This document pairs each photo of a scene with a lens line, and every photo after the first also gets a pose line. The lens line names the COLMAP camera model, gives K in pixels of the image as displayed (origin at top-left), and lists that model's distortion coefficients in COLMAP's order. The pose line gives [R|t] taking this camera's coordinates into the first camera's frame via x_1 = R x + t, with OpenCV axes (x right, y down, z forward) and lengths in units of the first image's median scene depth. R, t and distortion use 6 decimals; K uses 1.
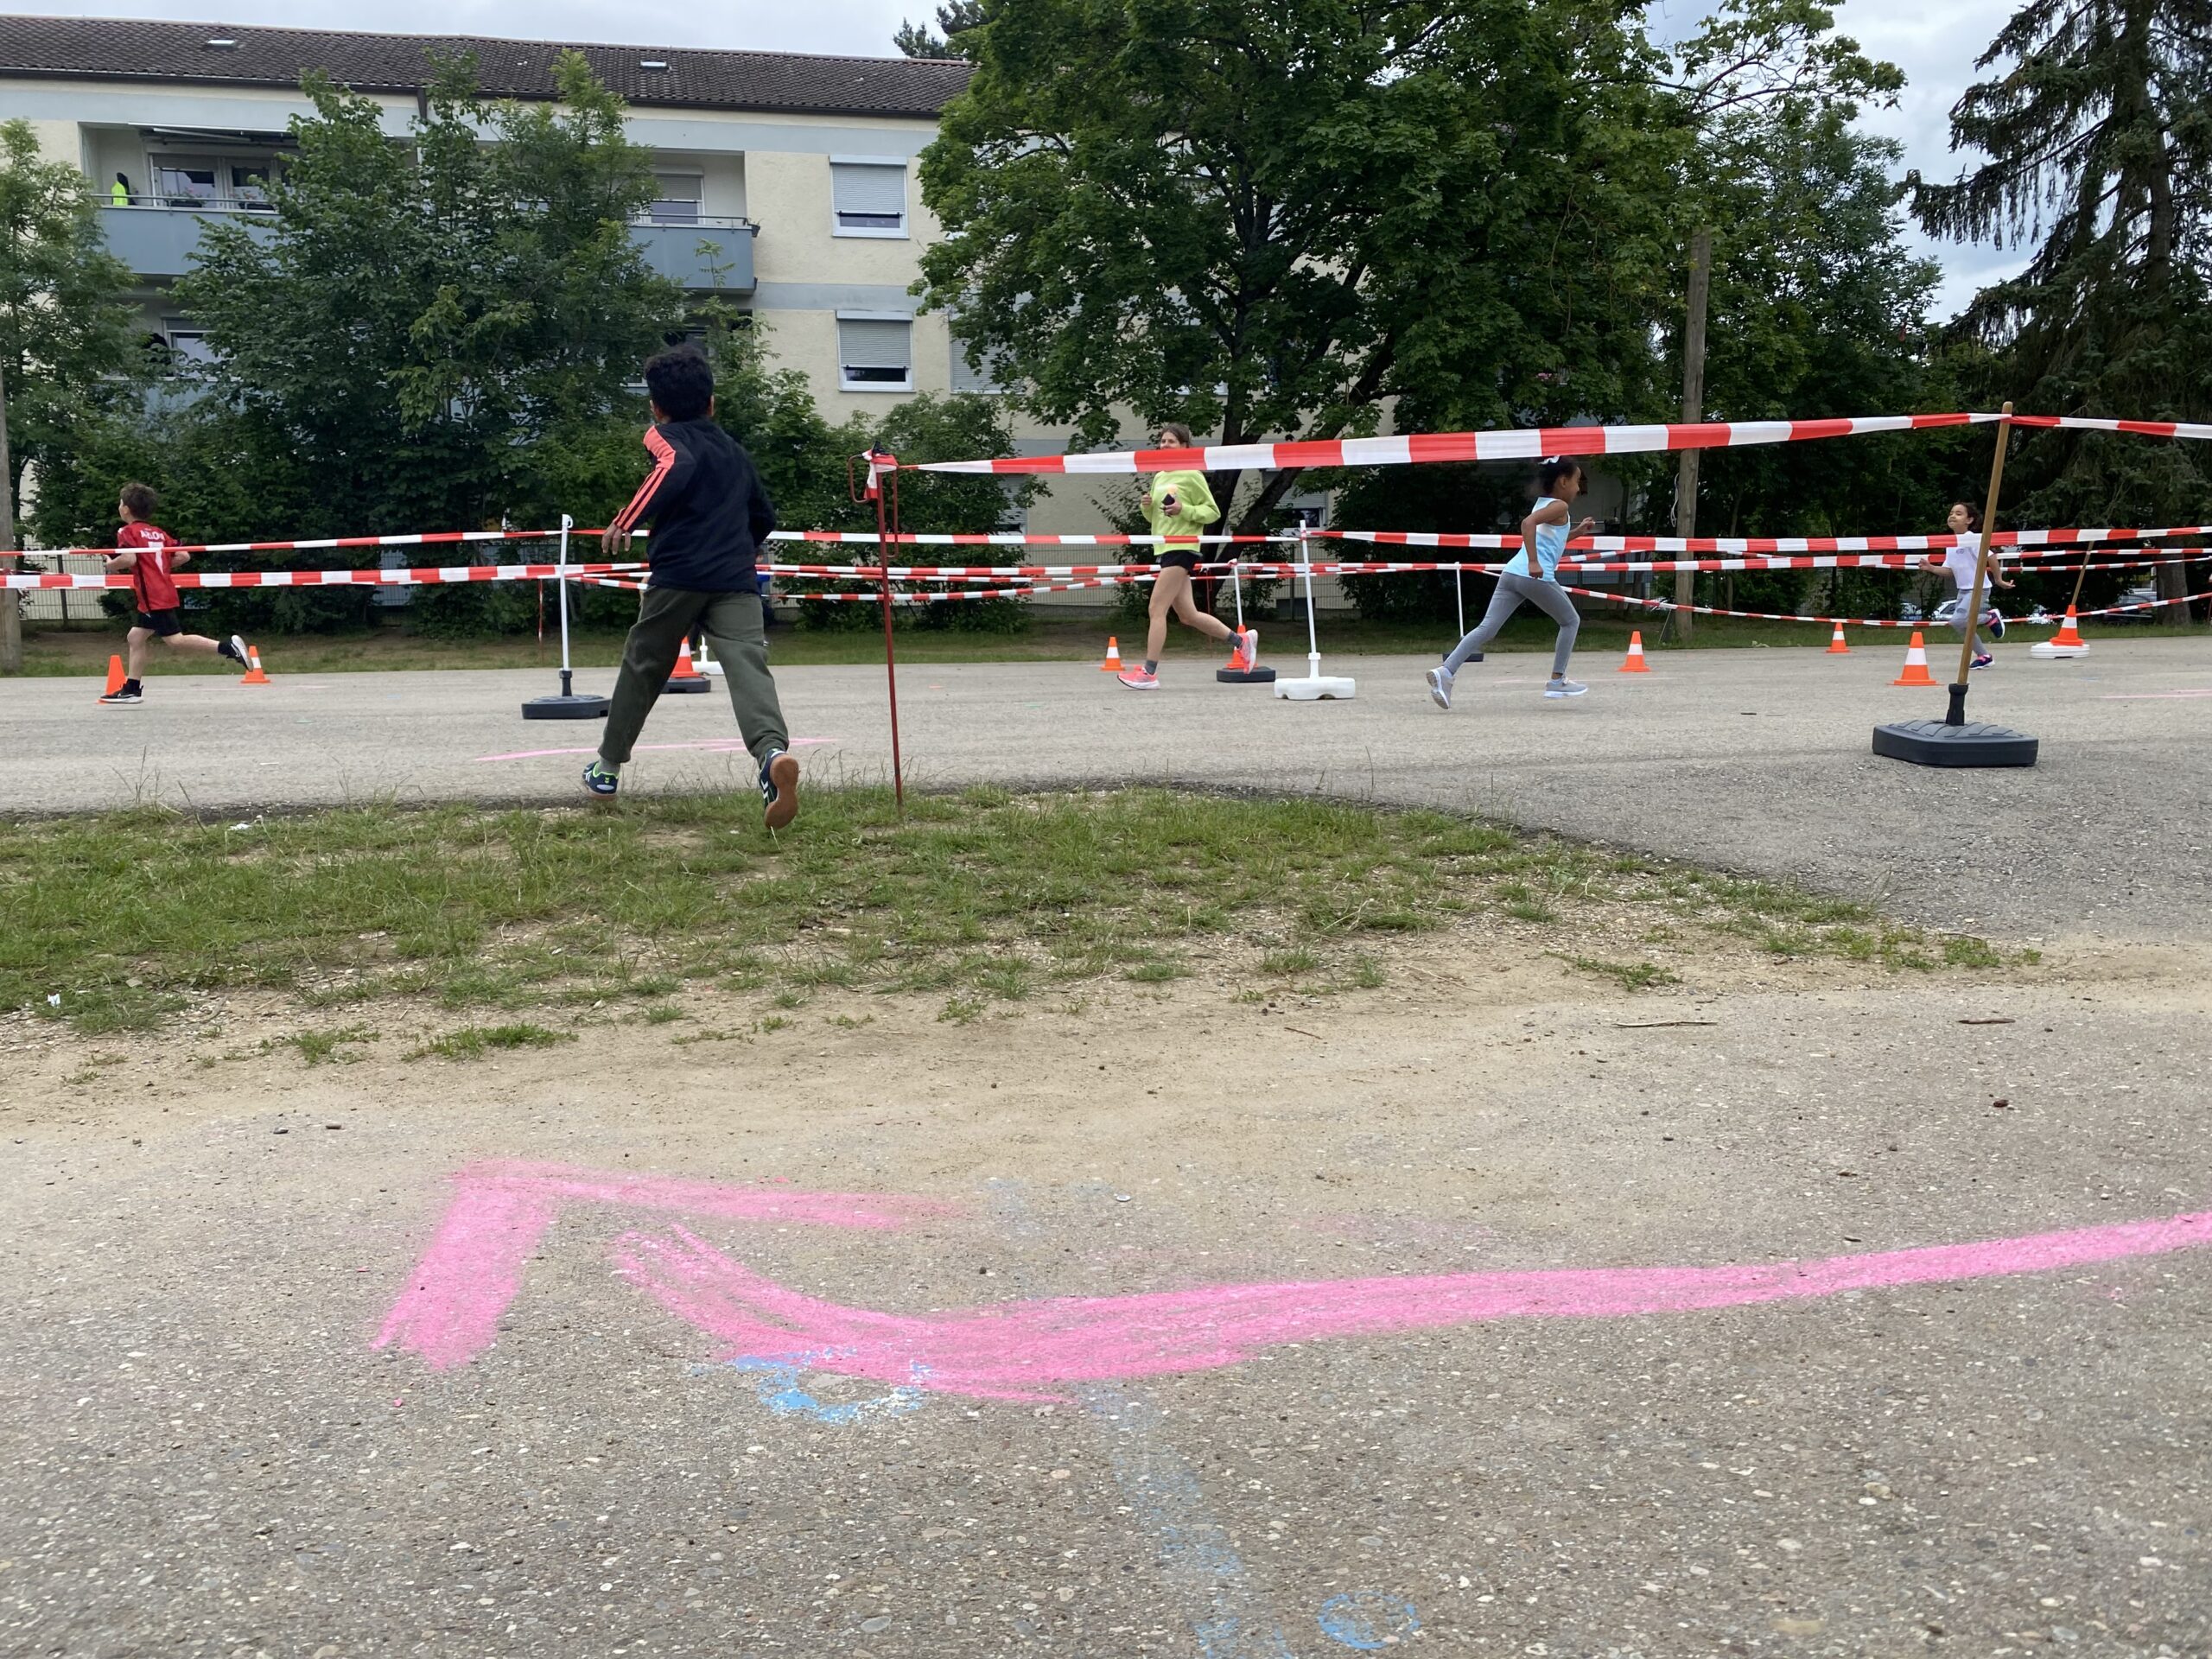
lens RADIAL K [[1673.7, 0, 1105.4], [0, 1673.7, 826.4], [0, 0, 1]] dist [0.002943, -0.000698]
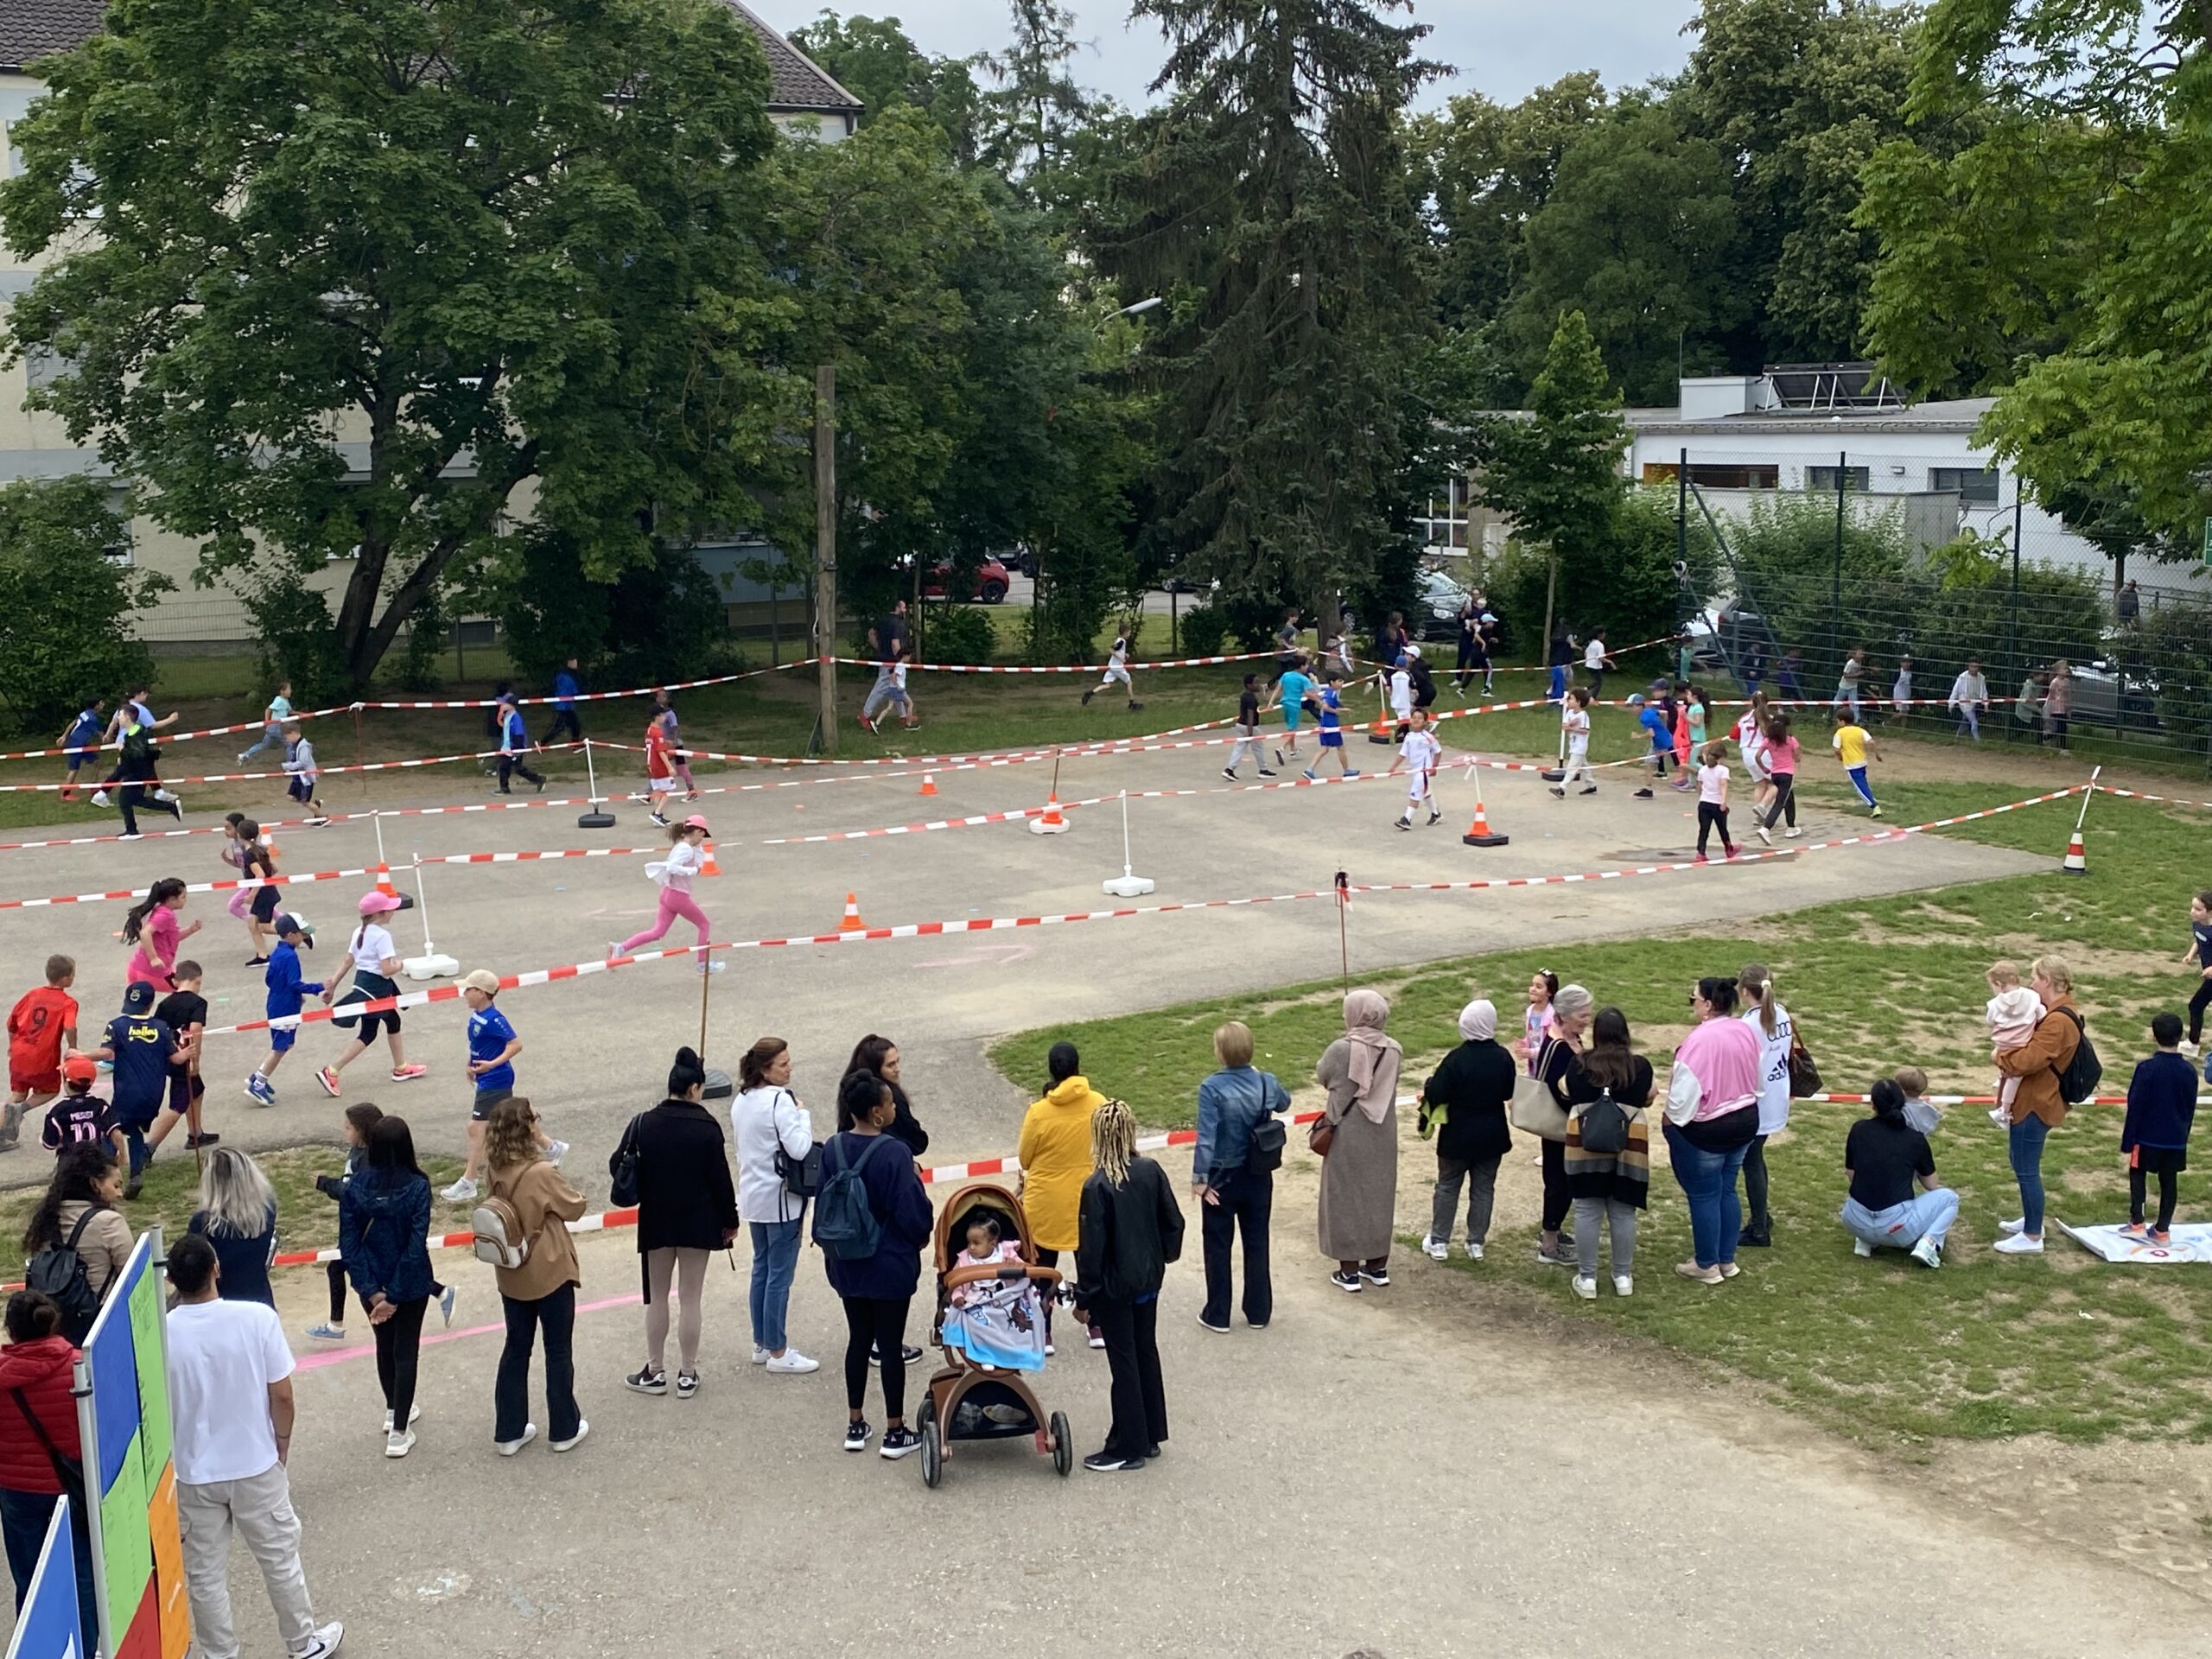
lens RADIAL K [[2627.4, 0, 1108.9], [0, 2627.4, 829.1], [0, 0, 1]] dist [0.003986, 0.000000]
pose [[0.946460, -0.051842, 0.318630, -0.015896], [0.036183, 0.997837, 0.054875, -0.134258], [-0.320786, -0.040408, 0.946289, -0.567649]]
